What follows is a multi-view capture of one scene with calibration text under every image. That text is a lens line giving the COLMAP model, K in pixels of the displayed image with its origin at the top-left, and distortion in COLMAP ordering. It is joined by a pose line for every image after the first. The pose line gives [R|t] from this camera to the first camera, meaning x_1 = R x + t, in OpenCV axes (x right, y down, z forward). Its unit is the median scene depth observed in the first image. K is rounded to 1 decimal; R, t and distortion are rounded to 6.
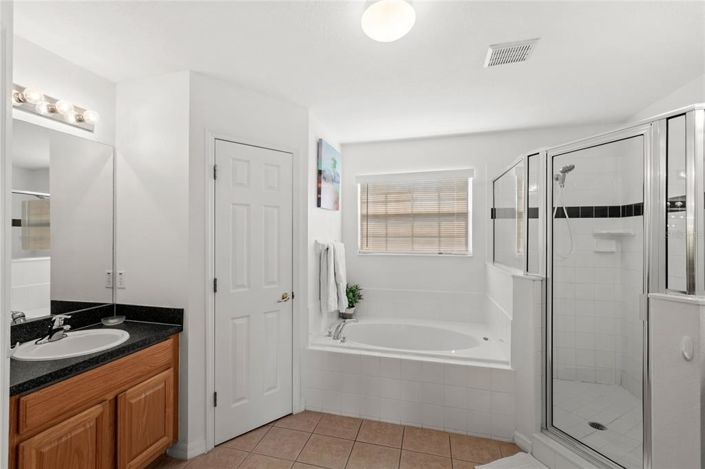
lens RADIAL K [[319.6, 0, 348.6], [0, 319.6, 235.5], [0, 0, 1]] dist [0.005014, -0.000936]
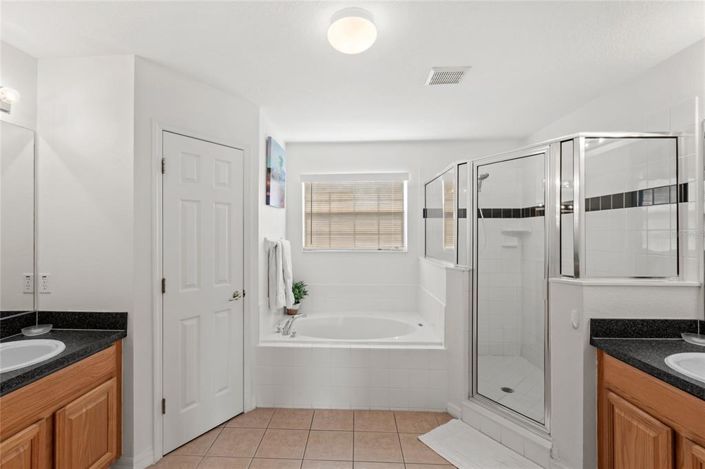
lens RADIAL K [[319.6, 0, 342.1], [0, 319.6, 233.4], [0, 0, 1]] dist [0.005014, -0.000936]
pose [[0.973929, -0.000584, 0.226852, -0.115780], [0.000365, 0.999999, 0.001005, 0.000389], [-0.226853, -0.000896, 0.973929, -0.039022]]
